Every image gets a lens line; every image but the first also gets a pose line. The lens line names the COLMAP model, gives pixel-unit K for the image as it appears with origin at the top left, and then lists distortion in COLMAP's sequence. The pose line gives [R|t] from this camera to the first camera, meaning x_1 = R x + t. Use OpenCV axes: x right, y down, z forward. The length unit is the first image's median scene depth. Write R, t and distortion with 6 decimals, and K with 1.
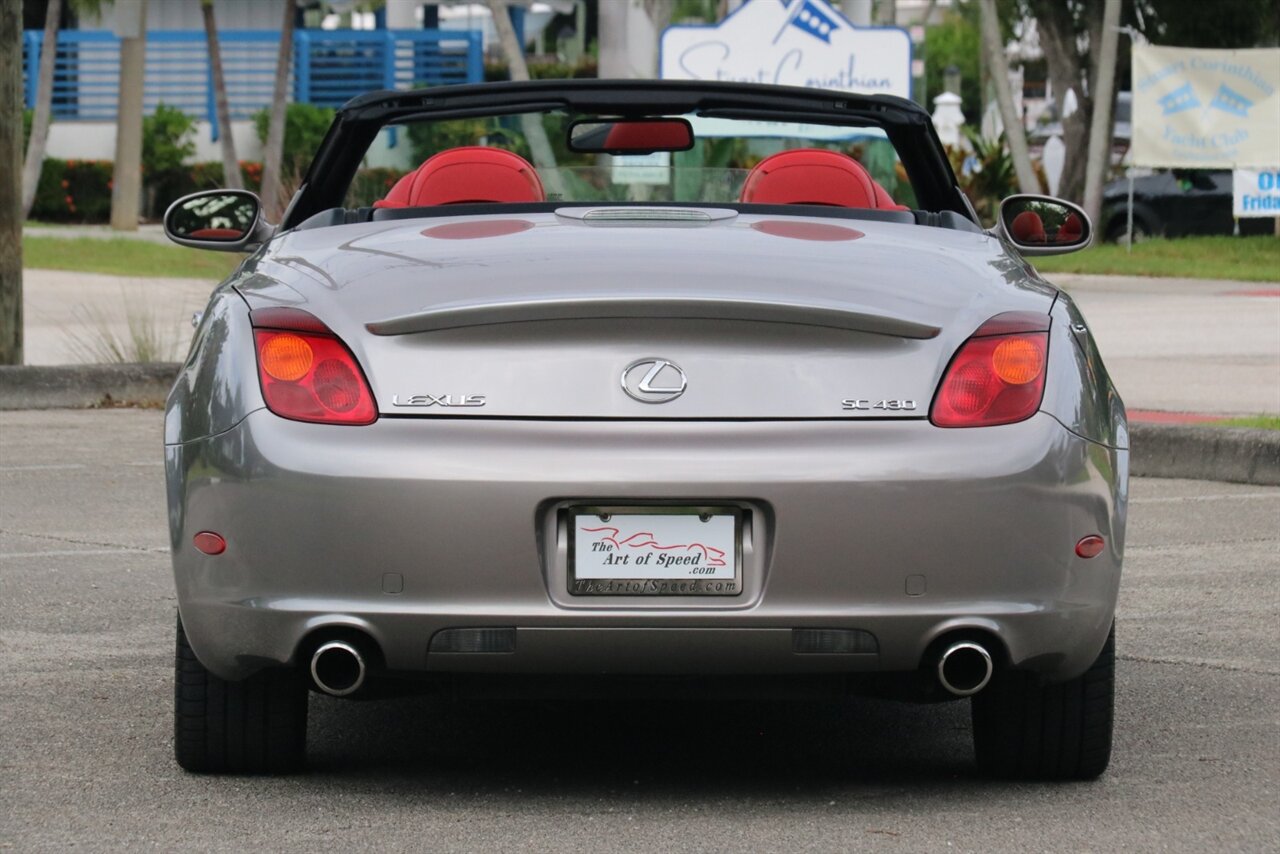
lens RADIAL K [[8255.7, 0, 640.0], [0, 8255.7, 427.0], [0, 0, 1]] dist [-0.048221, 8.798789]
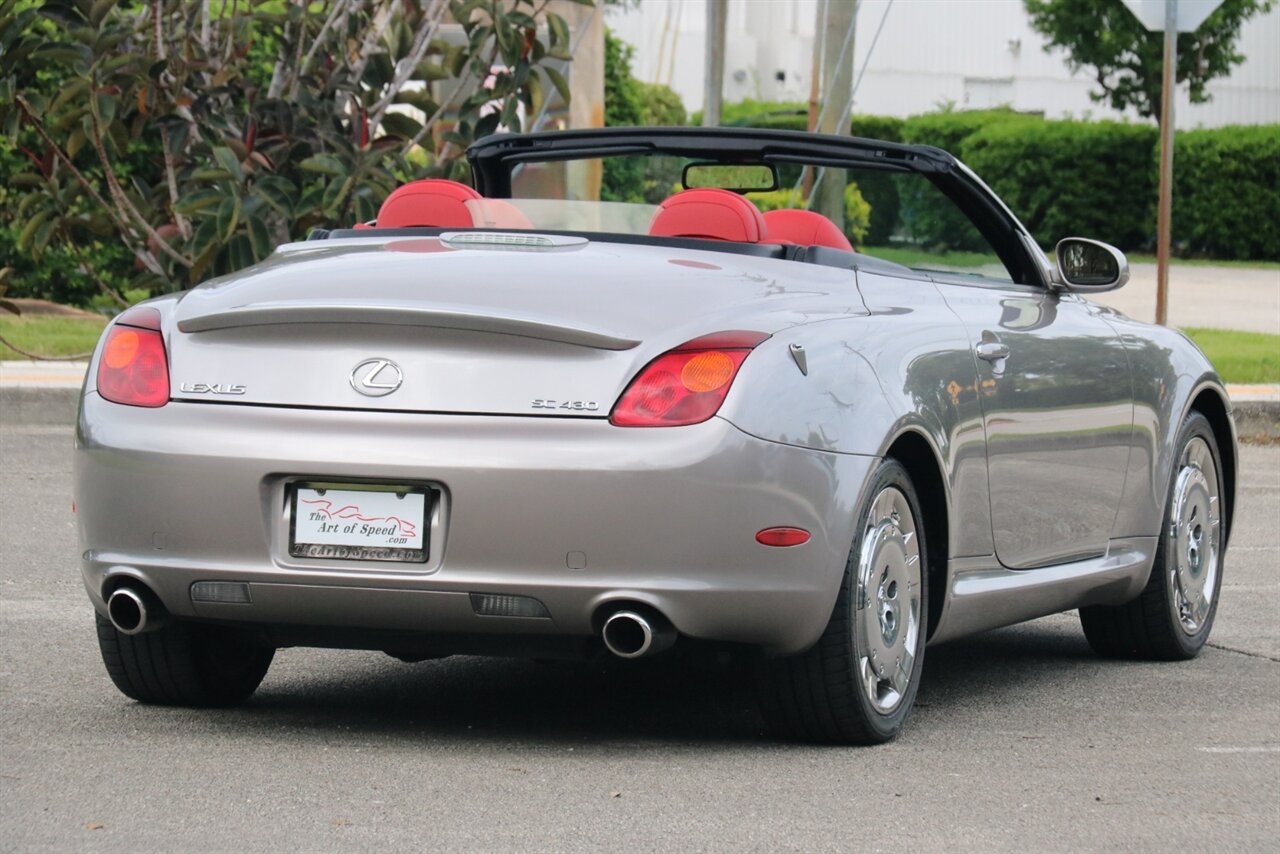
lens RADIAL K [[8255.7, 0, 640.0], [0, 8255.7, 427.0], [0, 0, 1]] dist [-0.048221, 8.798789]
pose [[0.938355, 0.033836, -0.344014, 0.439906], [-0.037099, 0.999307, -0.002906, 0.003440], [0.343678, 0.015490, 0.938960, -0.087559]]
